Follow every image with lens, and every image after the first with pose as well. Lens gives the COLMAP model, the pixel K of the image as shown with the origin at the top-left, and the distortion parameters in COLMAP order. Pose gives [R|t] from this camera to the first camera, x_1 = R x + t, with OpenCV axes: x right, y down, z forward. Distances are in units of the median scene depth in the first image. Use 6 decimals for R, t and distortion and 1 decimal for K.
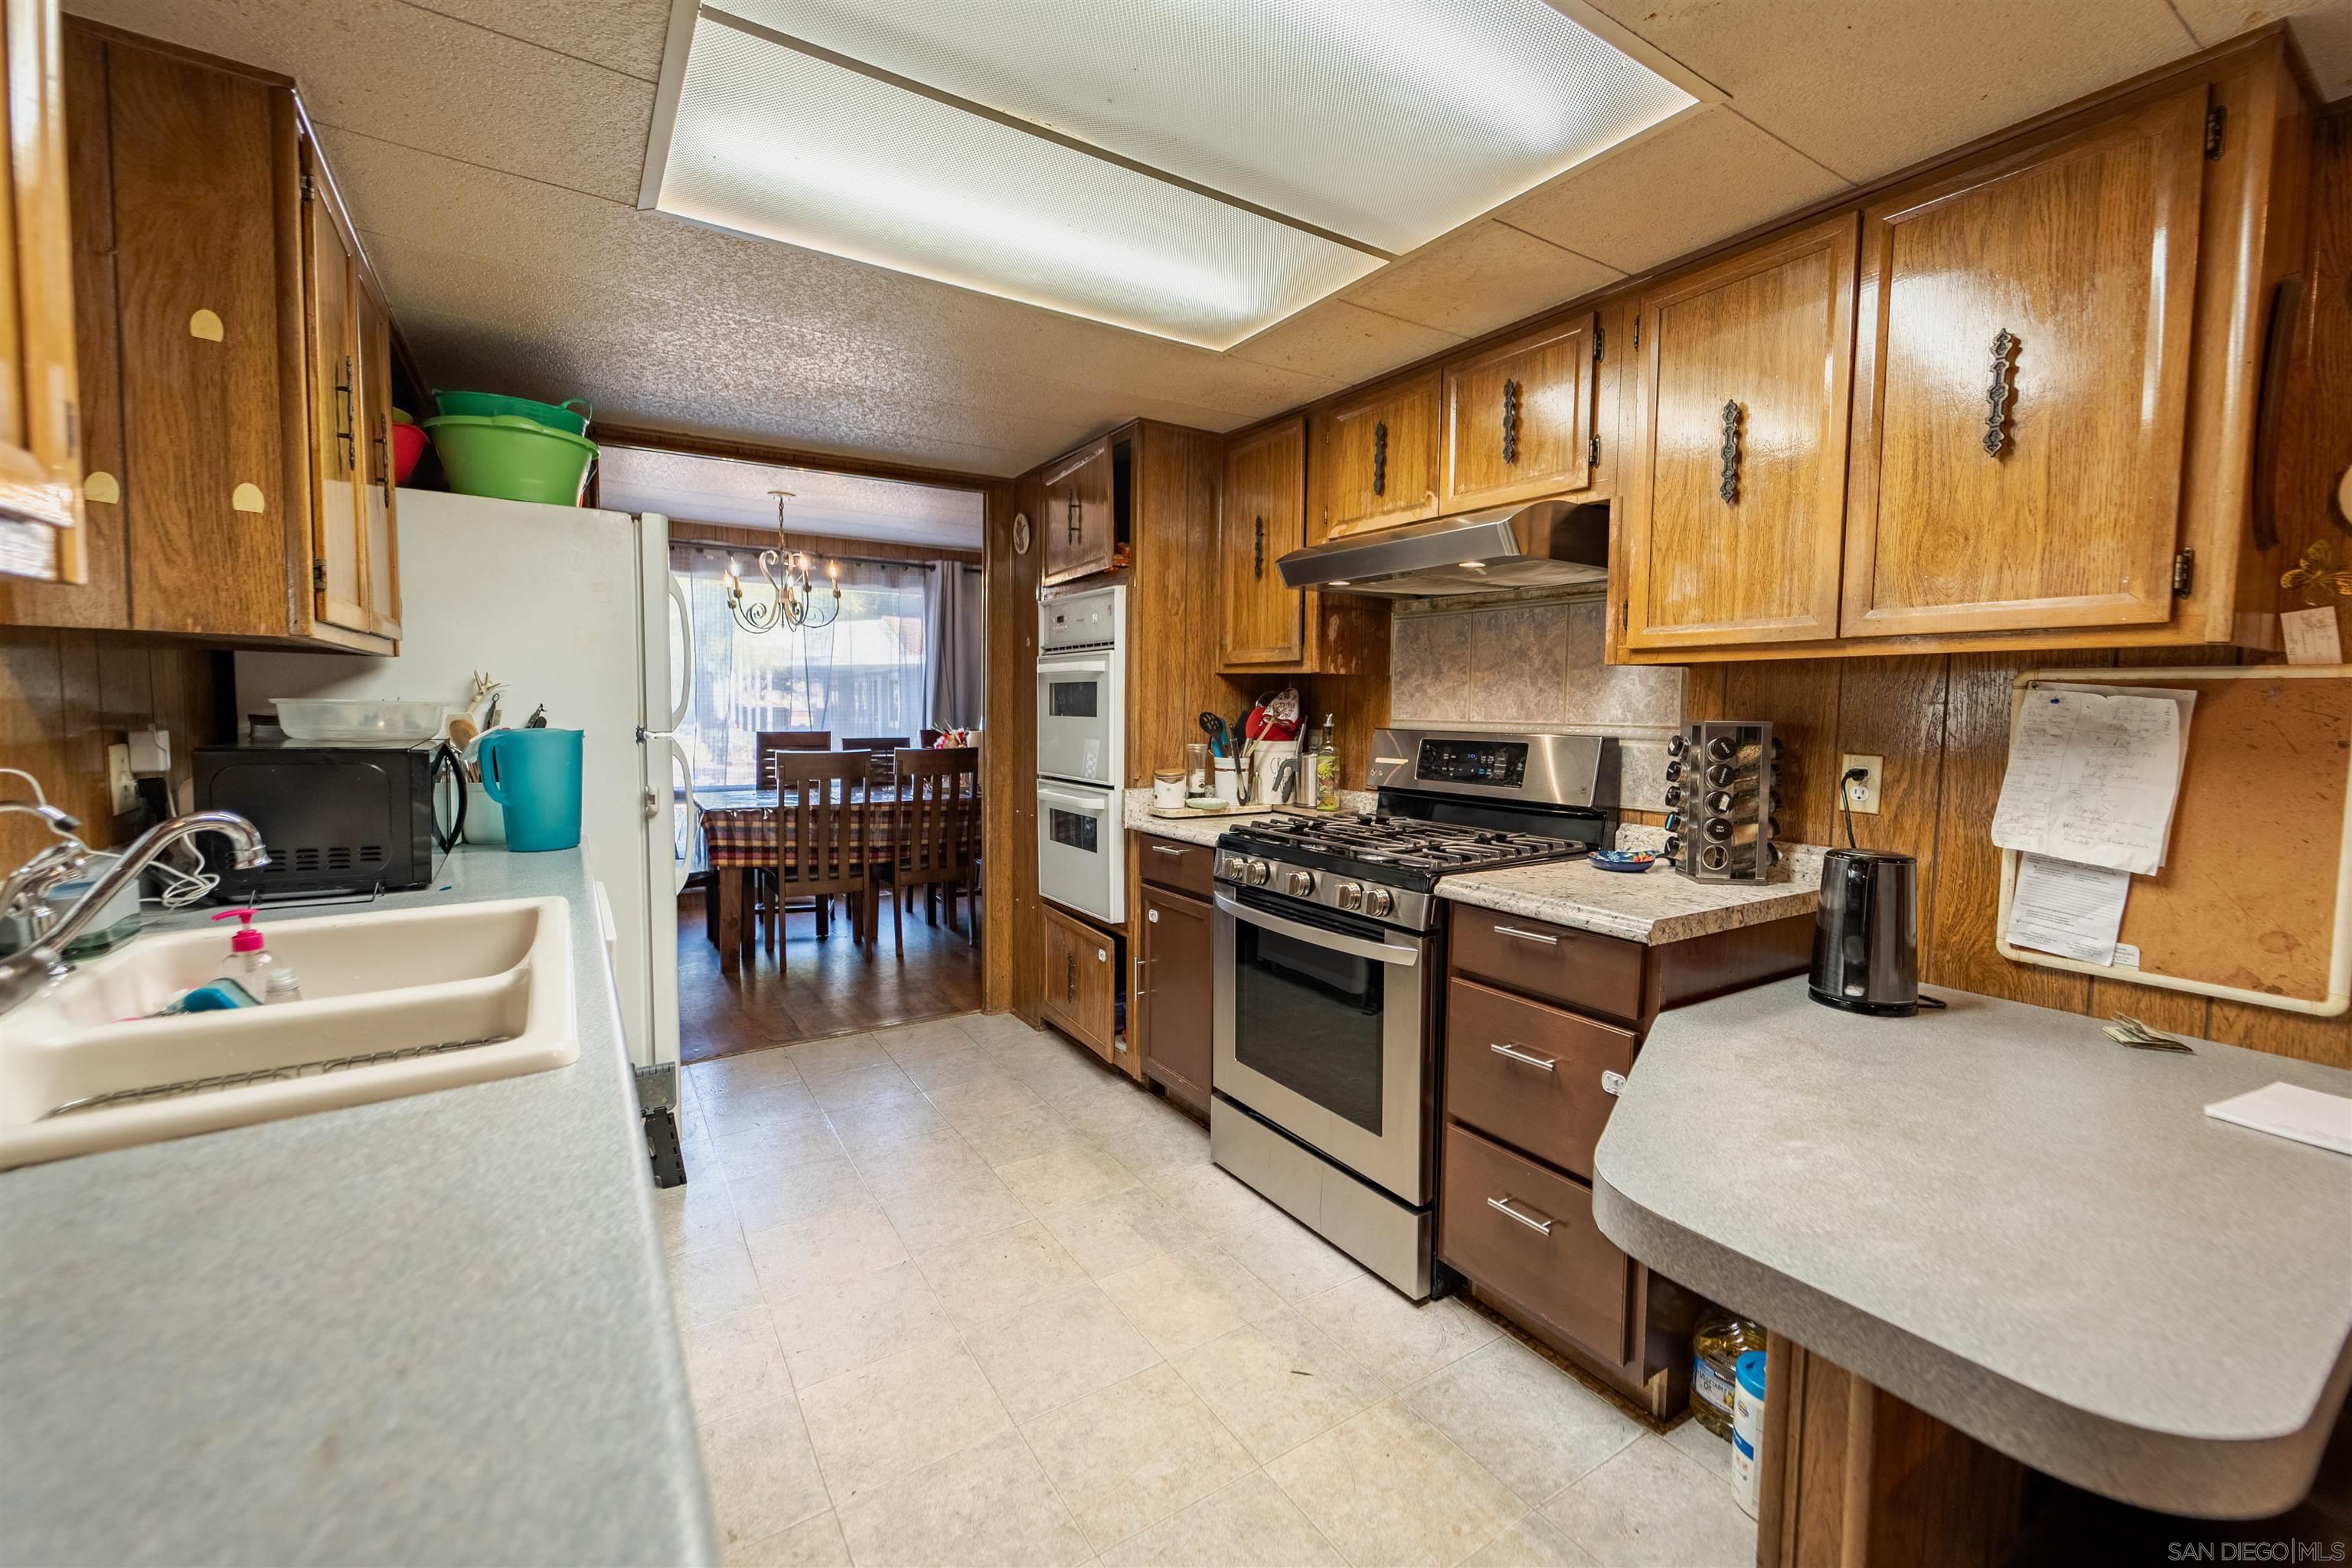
lens RADIAL K [[902.6, 0, 1174.3], [0, 902.6, 755.4], [0, 0, 1]] dist [-0.000288, -0.000002]
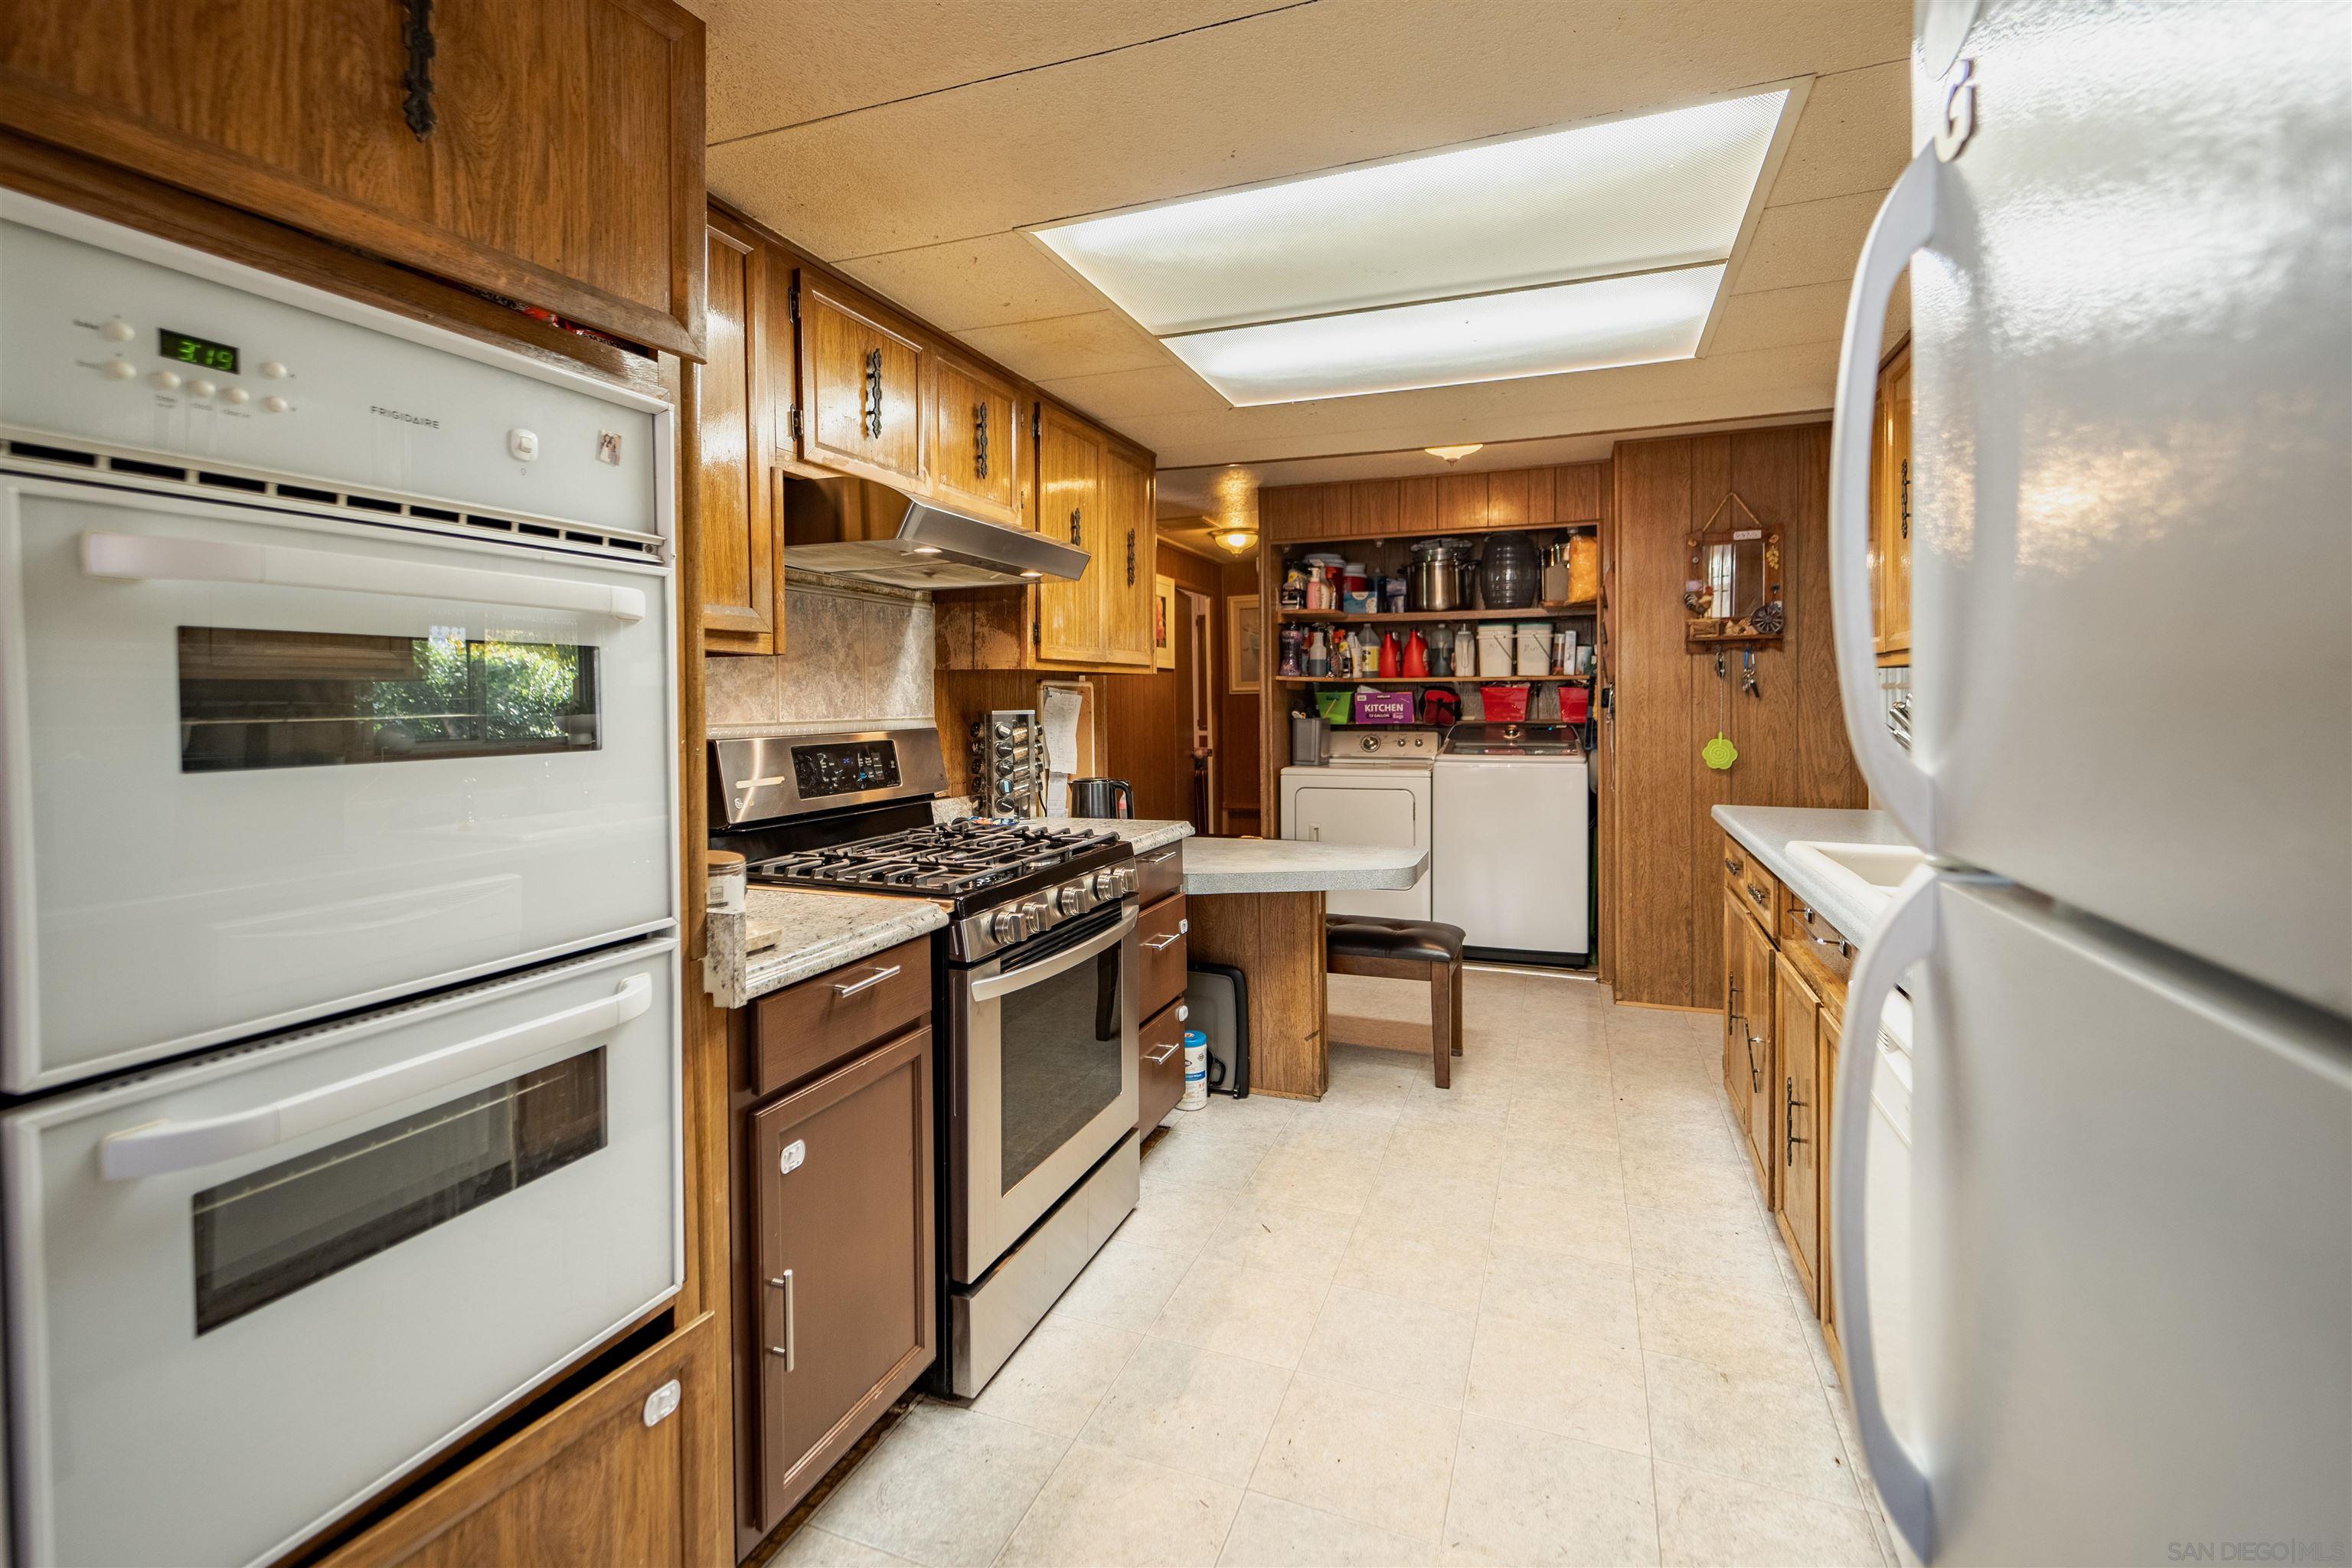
lens RADIAL K [[995.3, 0, 1193.1], [0, 995.3, 719.5], [0, 0, 1]] dist [0.000193, 0.000167]
pose [[-0.576836, -0.016698, 0.816690, -0.661058], [0.055727, 0.996657, 0.059738, -0.079100], [-0.814957, 0.079971, -0.573977, 1.308465]]
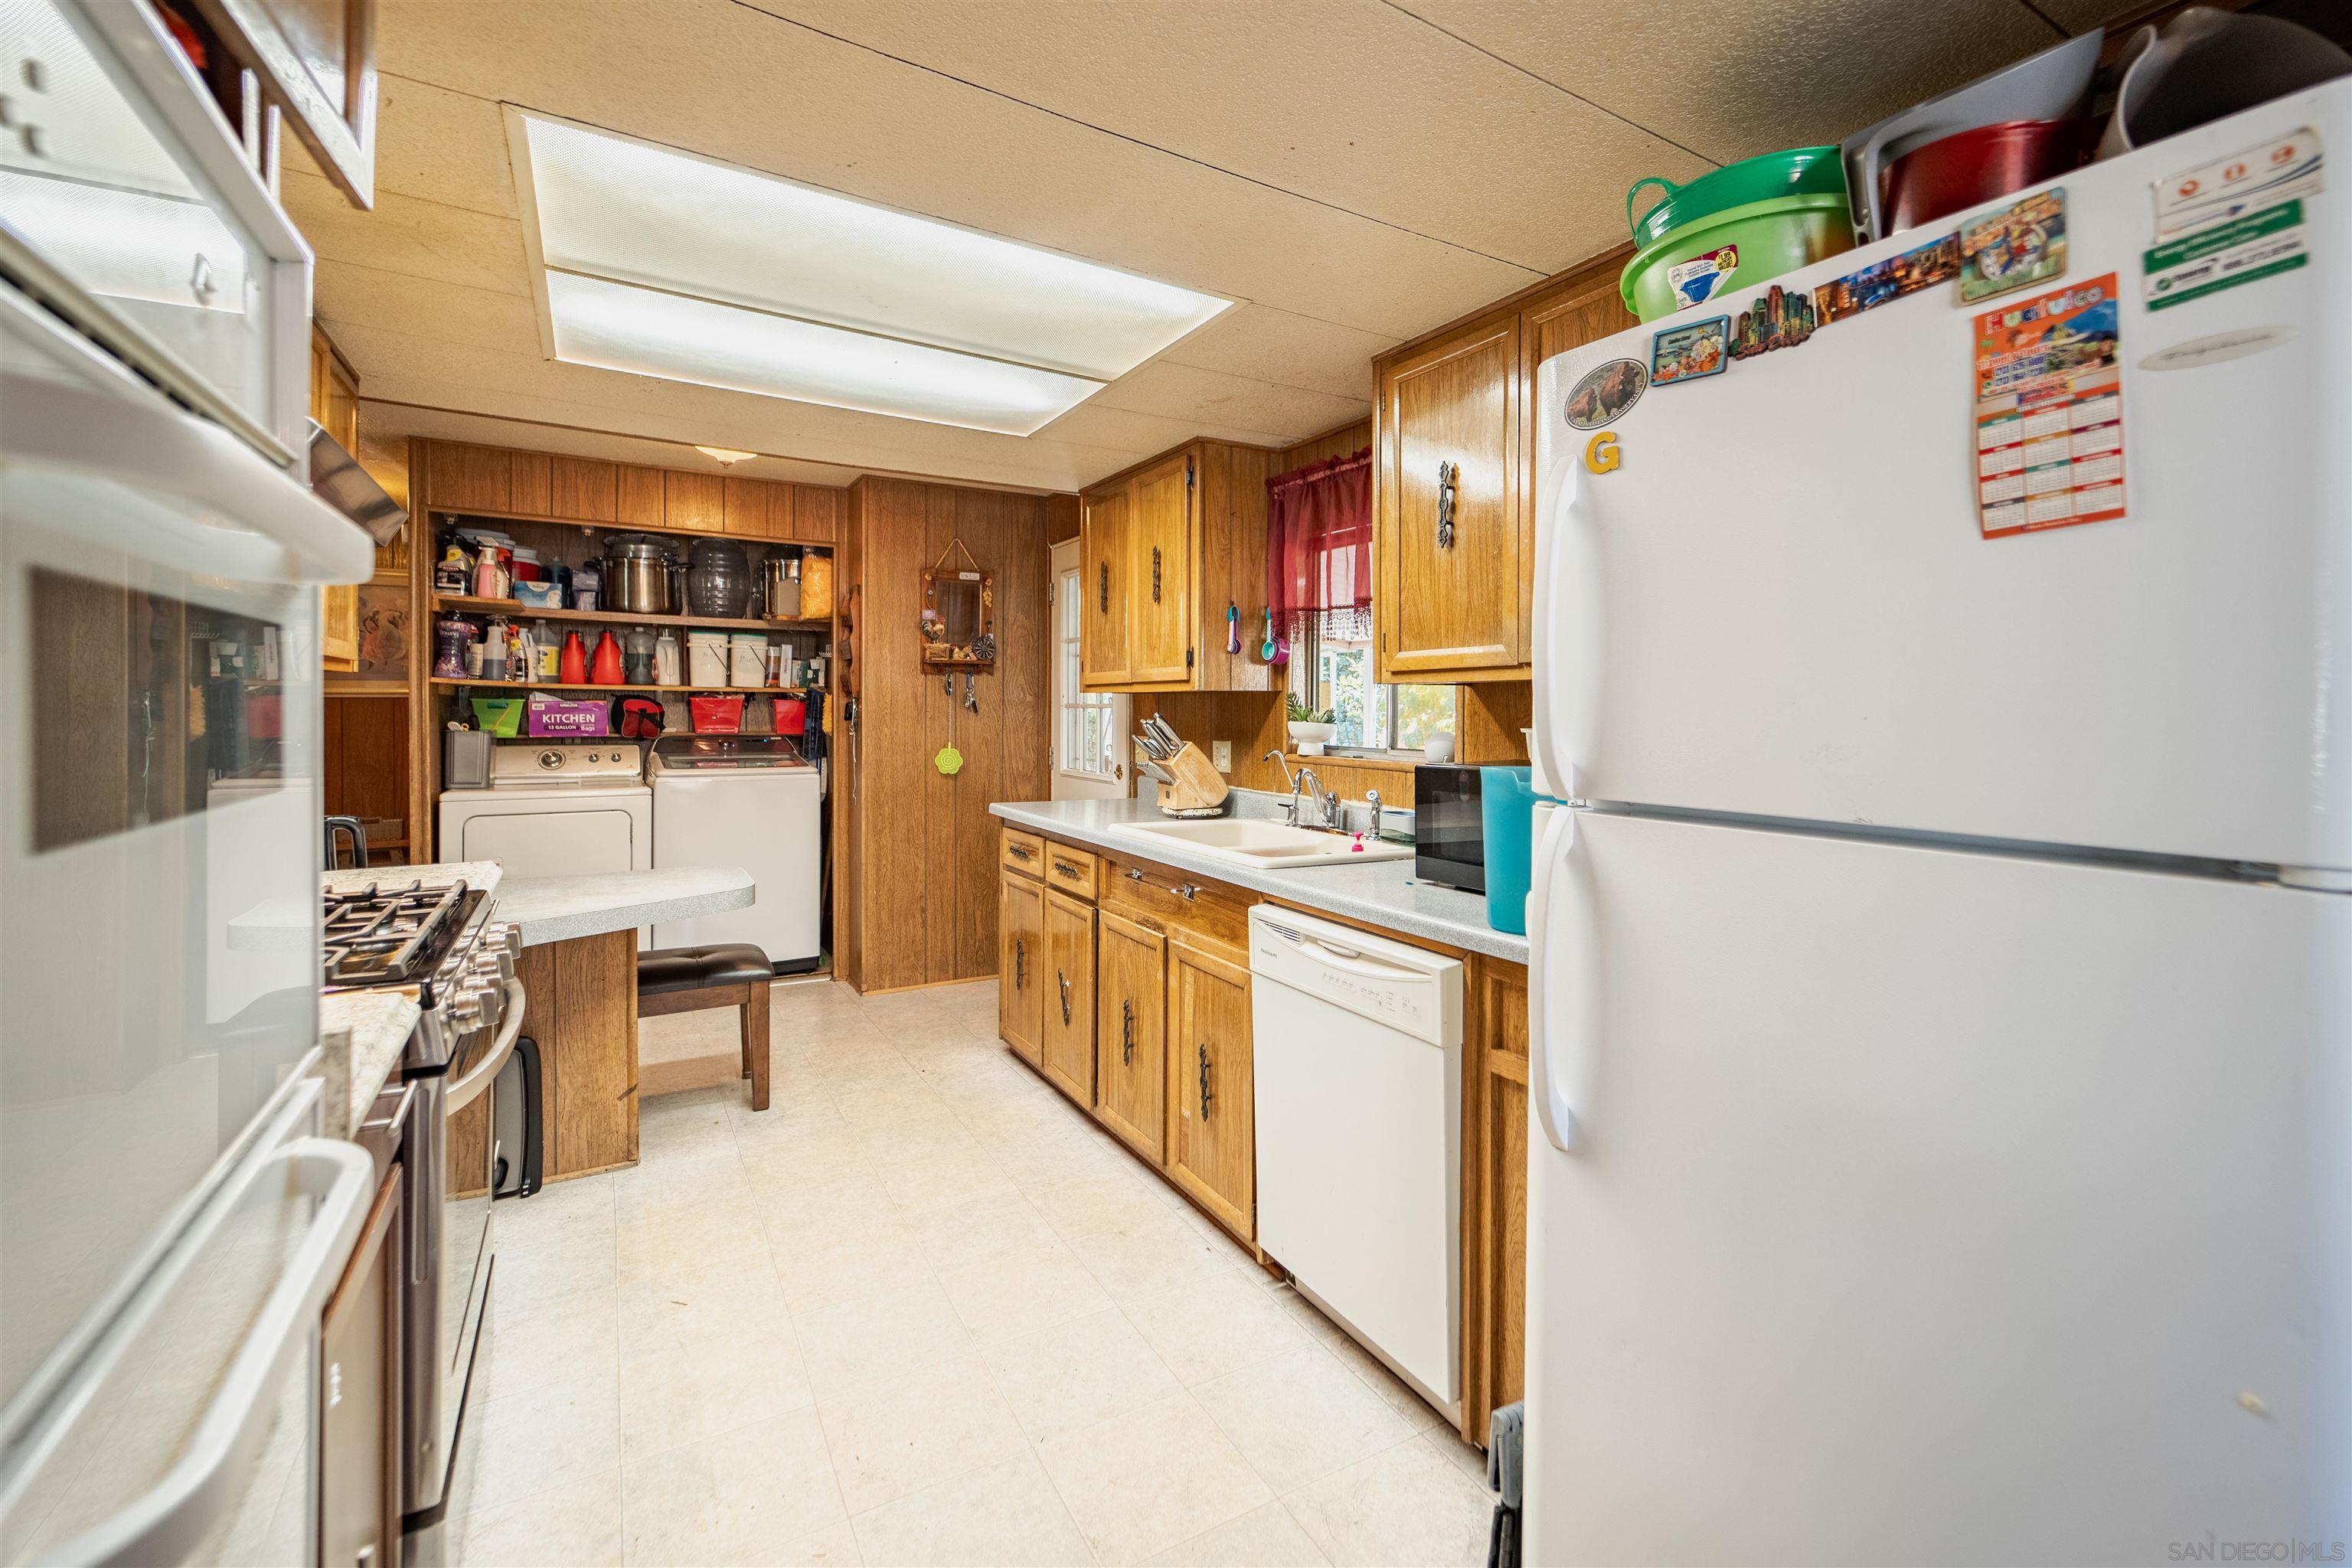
lens RADIAL K [[995.3, 0, 1193.1], [0, 995.3, 719.5], [0, 0, 1]] dist [0.000193, 0.000167]
pose [[-0.997782, -0.014018, 0.065077, -0.408344], [-0.009393, 0.997444, 0.070839, -0.095678], [-0.065904, 0.070070, -0.995363, 1.535967]]
